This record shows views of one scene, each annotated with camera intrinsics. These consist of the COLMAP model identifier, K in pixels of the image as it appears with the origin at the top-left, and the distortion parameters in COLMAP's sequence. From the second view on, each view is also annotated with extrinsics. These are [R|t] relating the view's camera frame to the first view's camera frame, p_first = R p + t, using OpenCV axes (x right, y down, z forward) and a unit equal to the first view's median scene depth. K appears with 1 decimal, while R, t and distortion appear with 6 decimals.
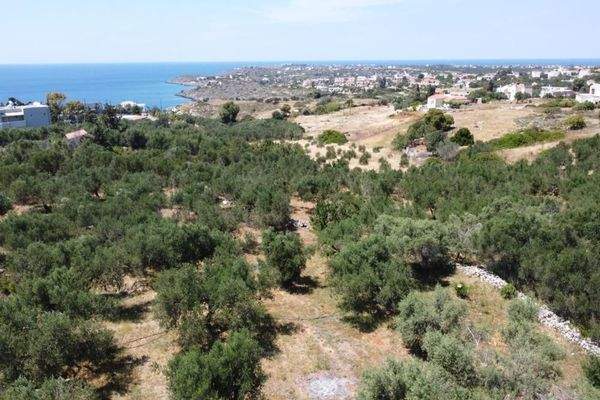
lens RADIAL K [[458.1, 0, 303.7], [0, 458.1, 152.6], [0, 0, 1]] dist [0.002598, -0.001913]
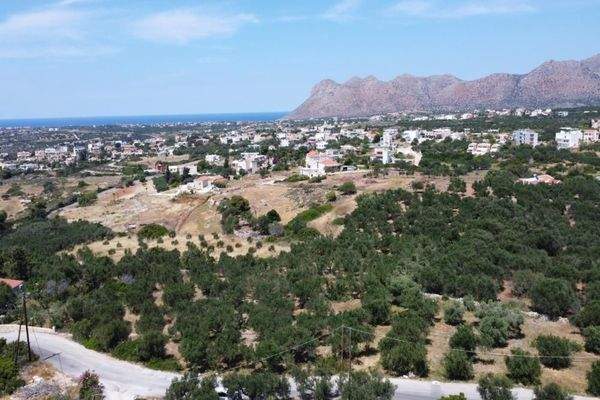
lens RADIAL K [[454.3, 0, 303.4], [0, 454.3, 170.3], [0, 0, 1]] dist [0.004354, -0.006582]
pose [[0.757364, -0.096523, 0.645820, -0.309636], [0.148118, 0.988629, -0.025941, -0.081610], [-0.635973, 0.115304, 0.763049, -0.094445]]
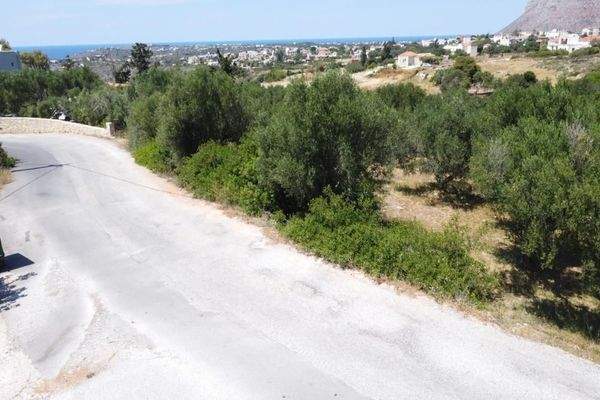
lens RADIAL K [[454.3, 0, 303.4], [0, 454.3, 170.3], [0, 0, 1]] dist [0.004354, -0.006582]
pose [[0.955559, -0.097440, 0.278231, -0.214441], [0.075382, 0.993181, 0.088932, 0.016055], [-0.284999, -0.064007, 0.956388, 0.179158]]
